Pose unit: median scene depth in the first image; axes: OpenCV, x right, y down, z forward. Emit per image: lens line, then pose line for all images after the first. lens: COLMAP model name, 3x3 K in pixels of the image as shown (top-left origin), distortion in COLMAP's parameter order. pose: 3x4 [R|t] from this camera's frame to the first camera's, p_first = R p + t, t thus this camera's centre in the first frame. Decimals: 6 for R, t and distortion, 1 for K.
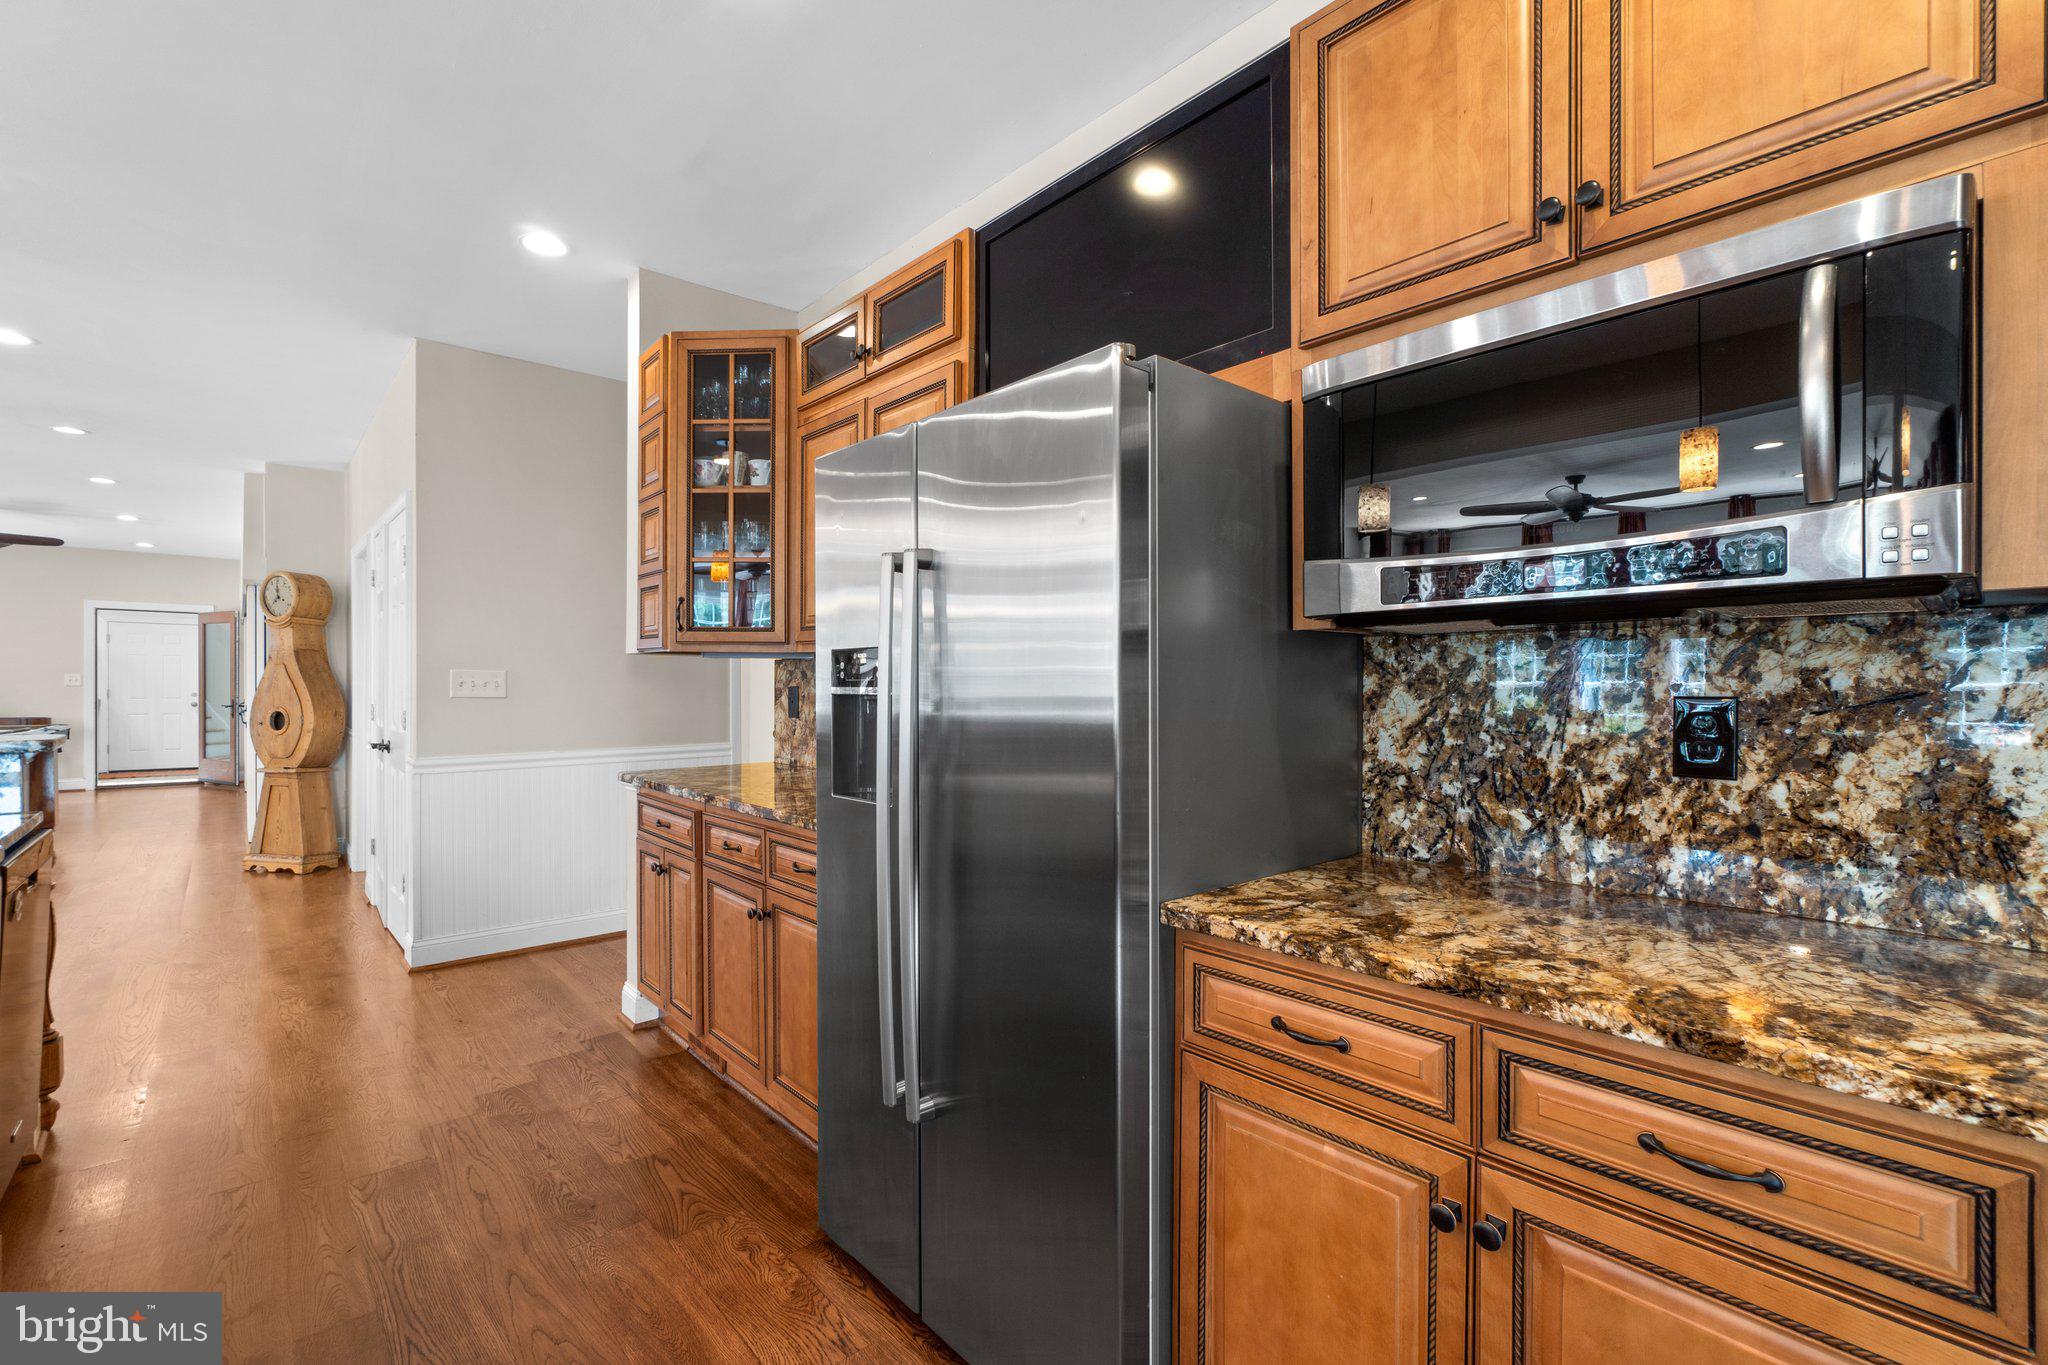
lens RADIAL K [[890.8, 0, 1020.7], [0, 890.8, 672.0], [0, 0, 1]] dist [0.000380, -0.000028]
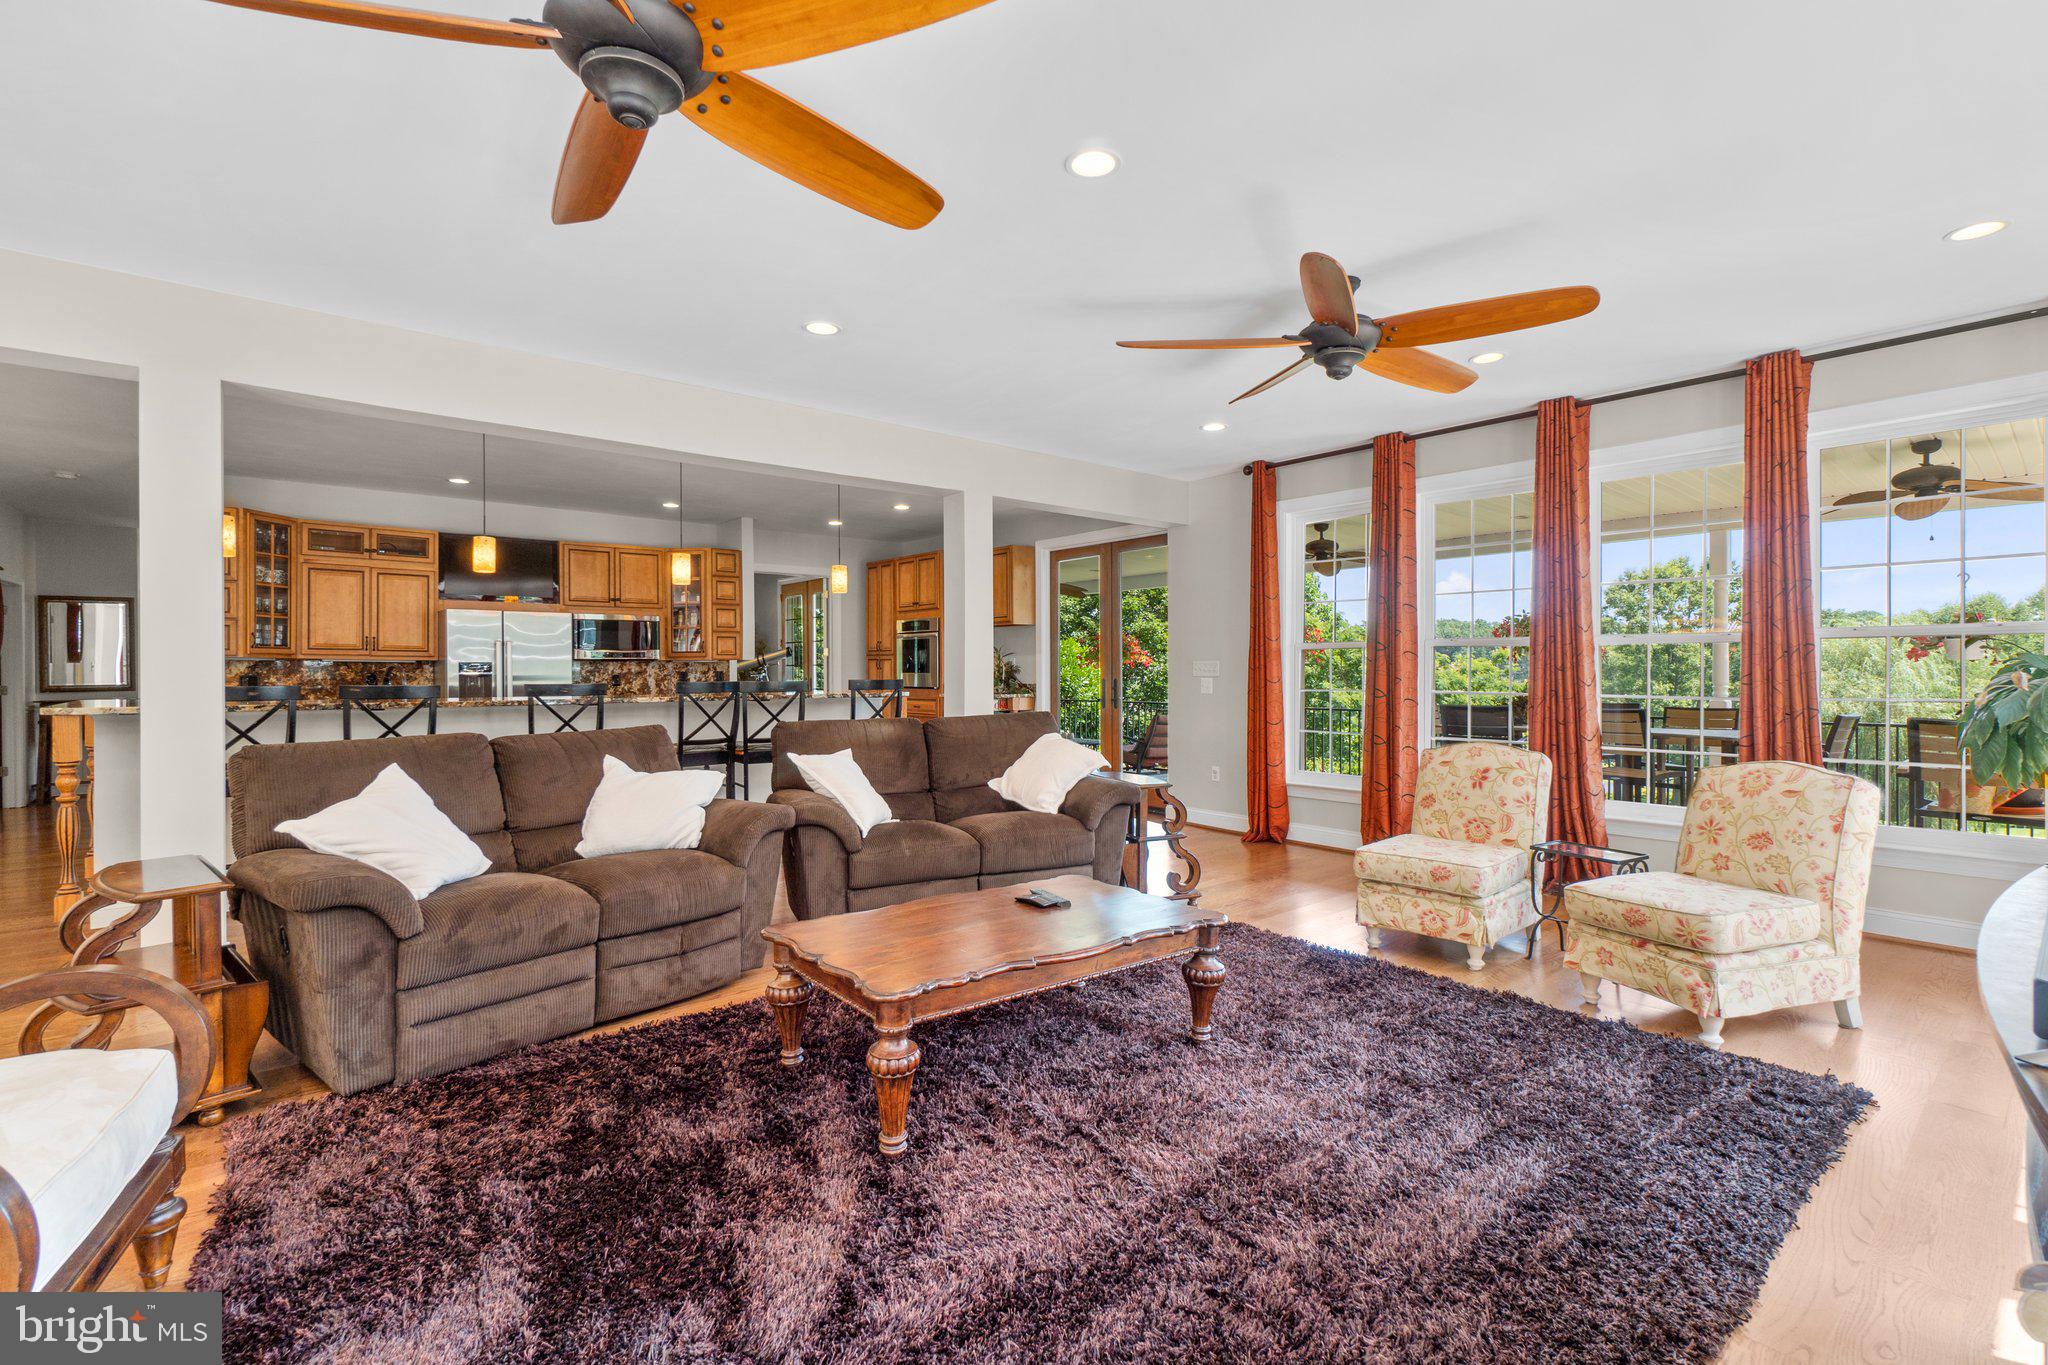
lens RADIAL K [[926.3, 0, 1024.0], [0, 926.3, 671.6], [0, 0, 1]] dist [0.000111, 0.000328]
pose [[0.042557, -0.003704, 0.999087, -4.556746], [-0.012583, 0.999912, 0.004243, -0.036246], [-0.999015, -0.012753, 0.042506, -1.747276]]
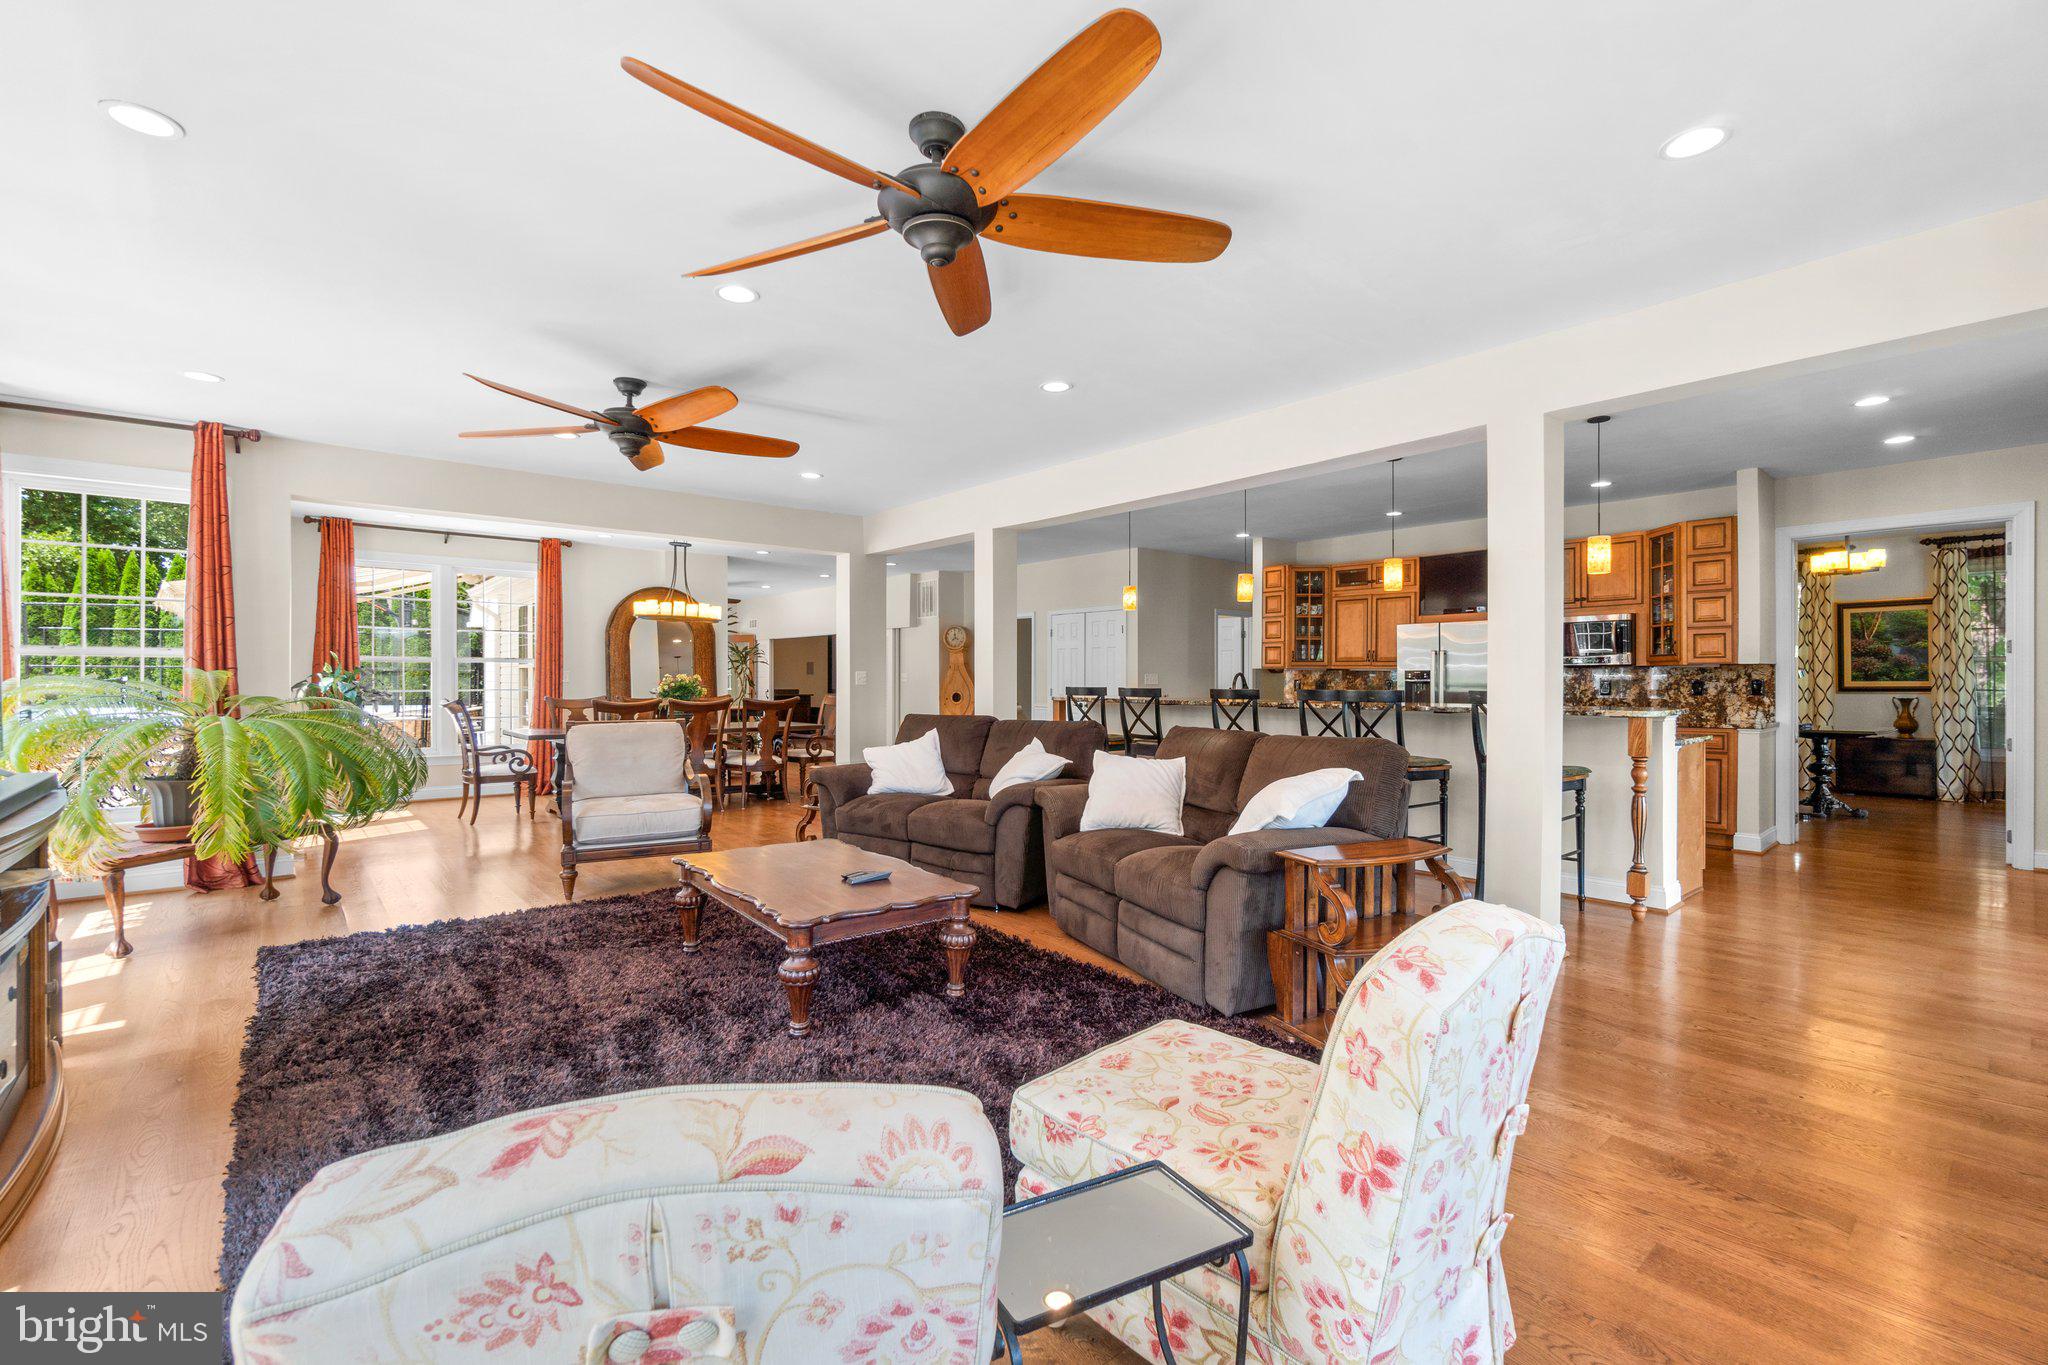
lens RADIAL K [[870.2, 0, 1028.1], [0, 870.2, 668.0], [0, 0, 1]] dist [-0.000157, 0.000385]
pose [[0.999642, -0.003564, -0.026517, -2.177845], [0.003637, 0.999990, 0.002698, -0.063824], [0.026507, -0.002794, 0.999645, -3.674005]]
